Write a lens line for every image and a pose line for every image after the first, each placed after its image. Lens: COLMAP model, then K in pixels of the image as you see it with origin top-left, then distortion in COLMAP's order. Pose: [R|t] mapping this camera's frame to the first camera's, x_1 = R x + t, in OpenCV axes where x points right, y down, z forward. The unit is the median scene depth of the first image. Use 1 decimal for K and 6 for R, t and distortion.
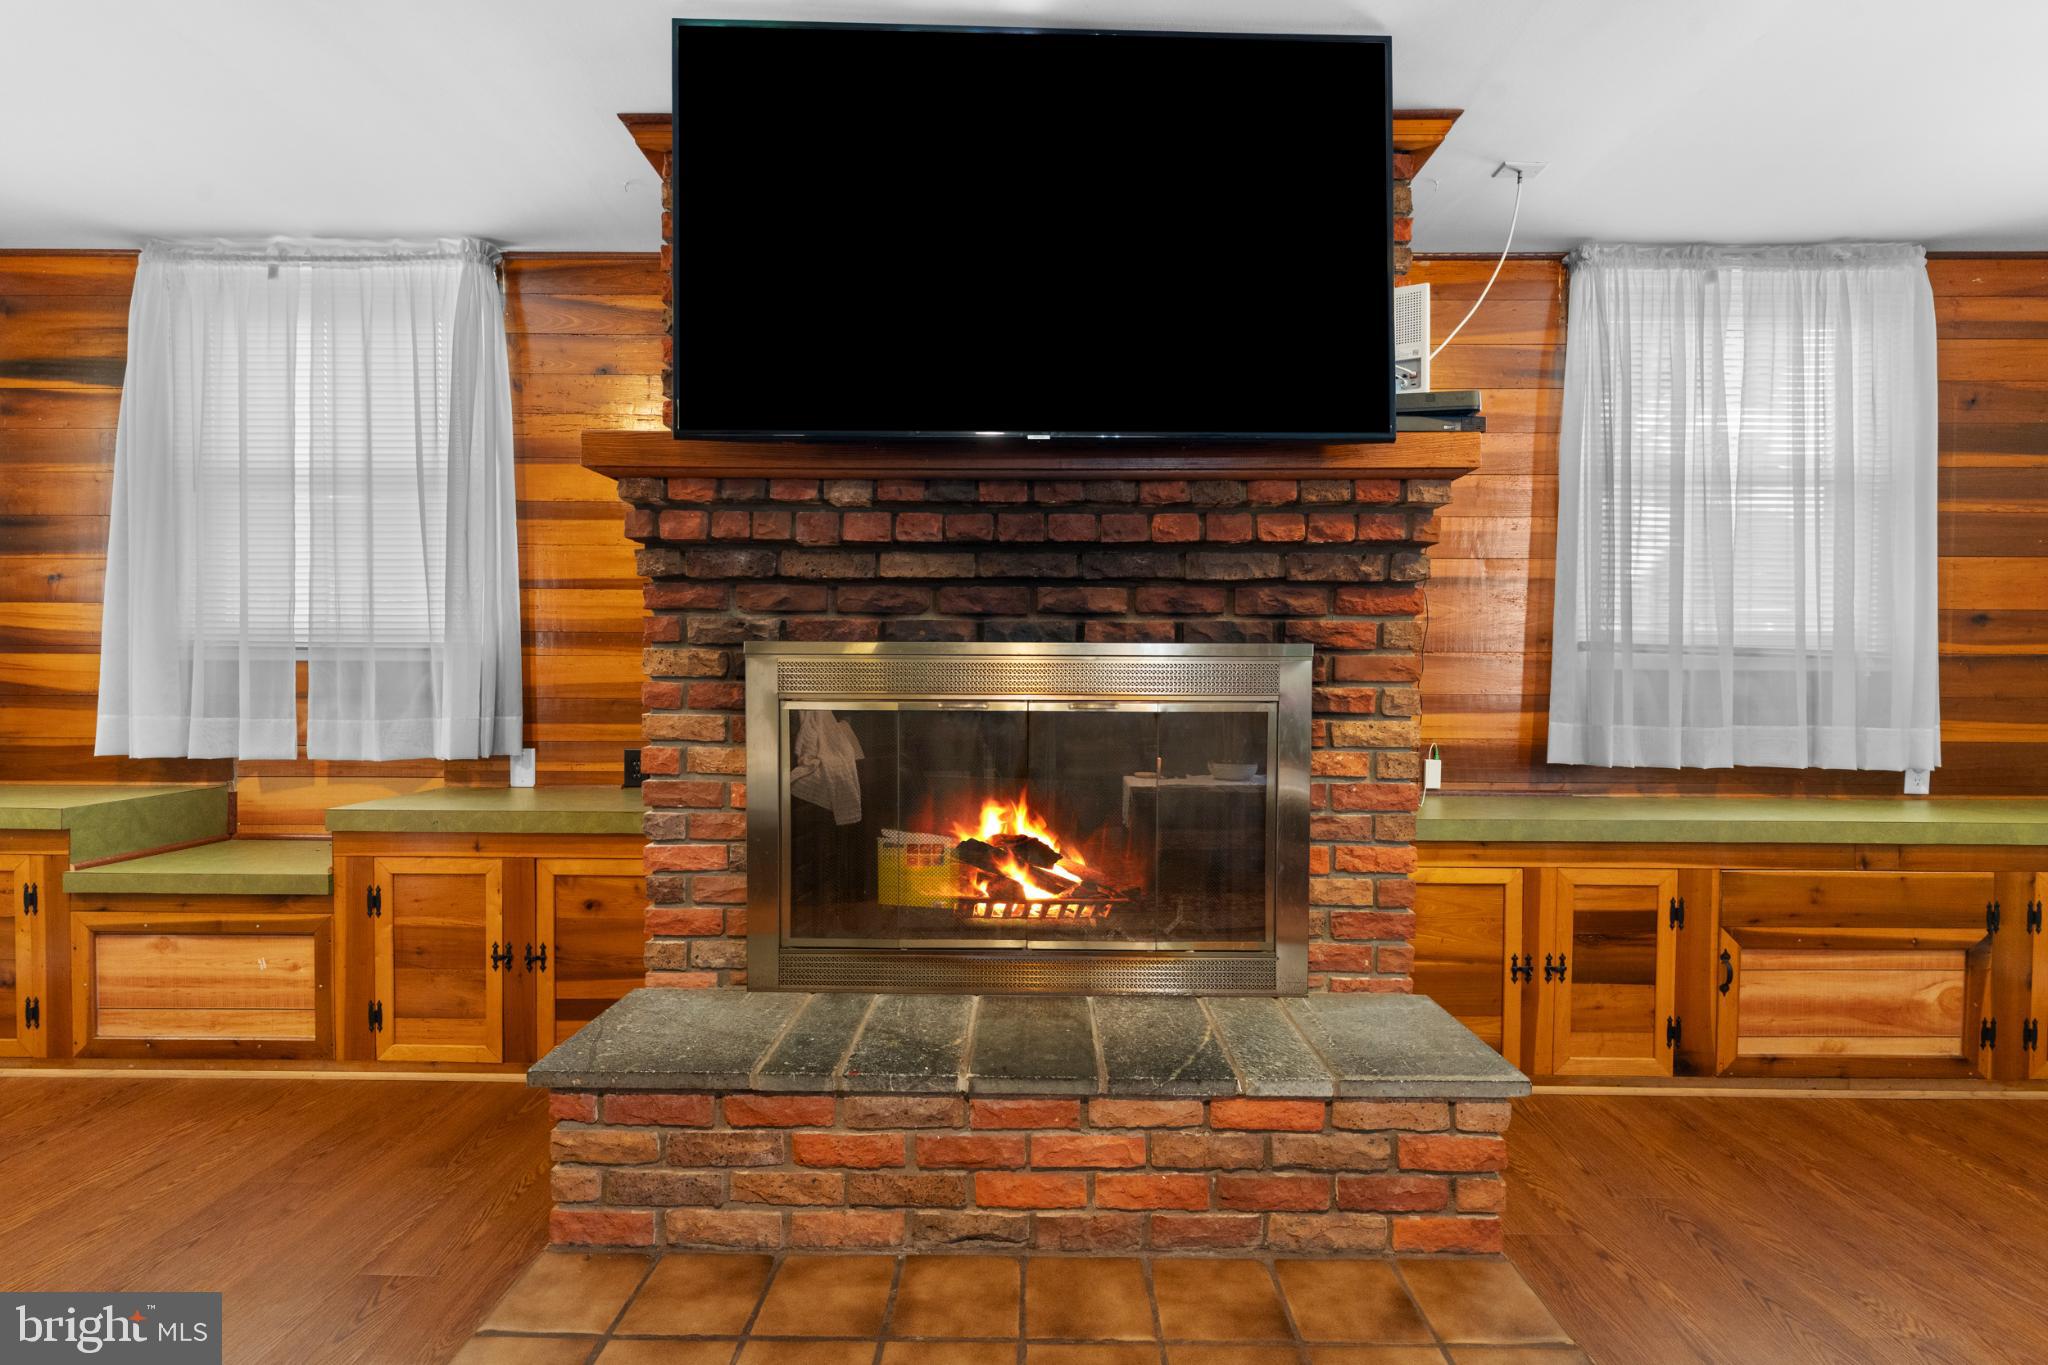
lens RADIAL K [[901.7, 0, 1019.4], [0, 901.7, 698.6], [0, 0, 1]] dist [0.002309, -0.000781]
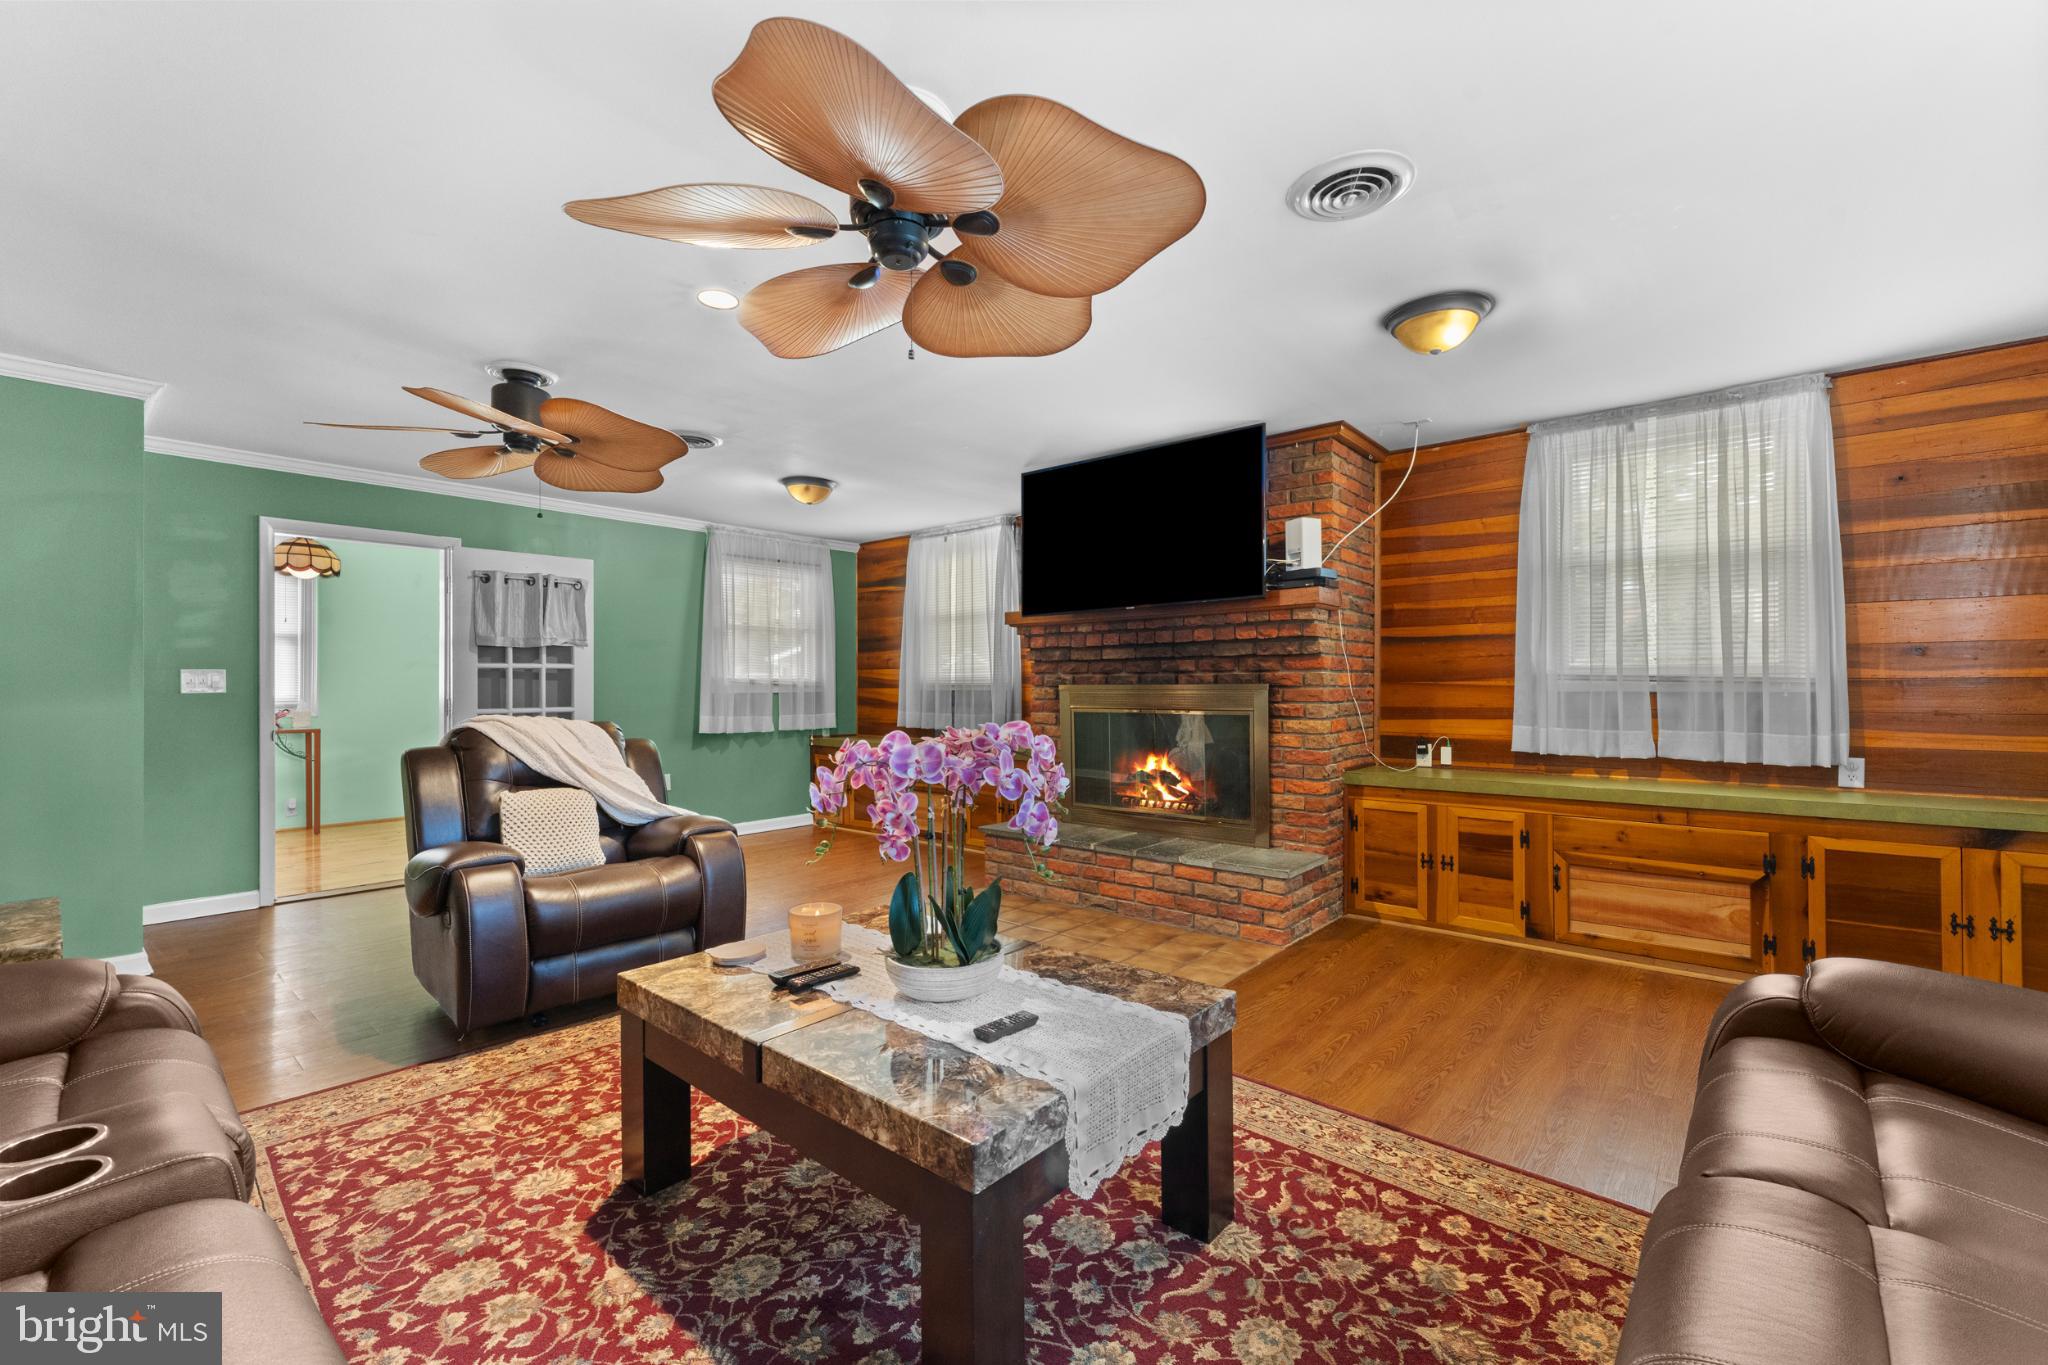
lens RADIAL K [[850.0, 0, 1023.9], [0, 850.0, 684.7], [0, 0, 1]] dist [-0.010035, 0.000027]
pose [[0.767273, -0.009776, -0.641246, 1.030211], [-0.003656, 0.999801, -0.019617, -0.015042], [0.641310, 0.017396, 0.767085, -0.813605]]
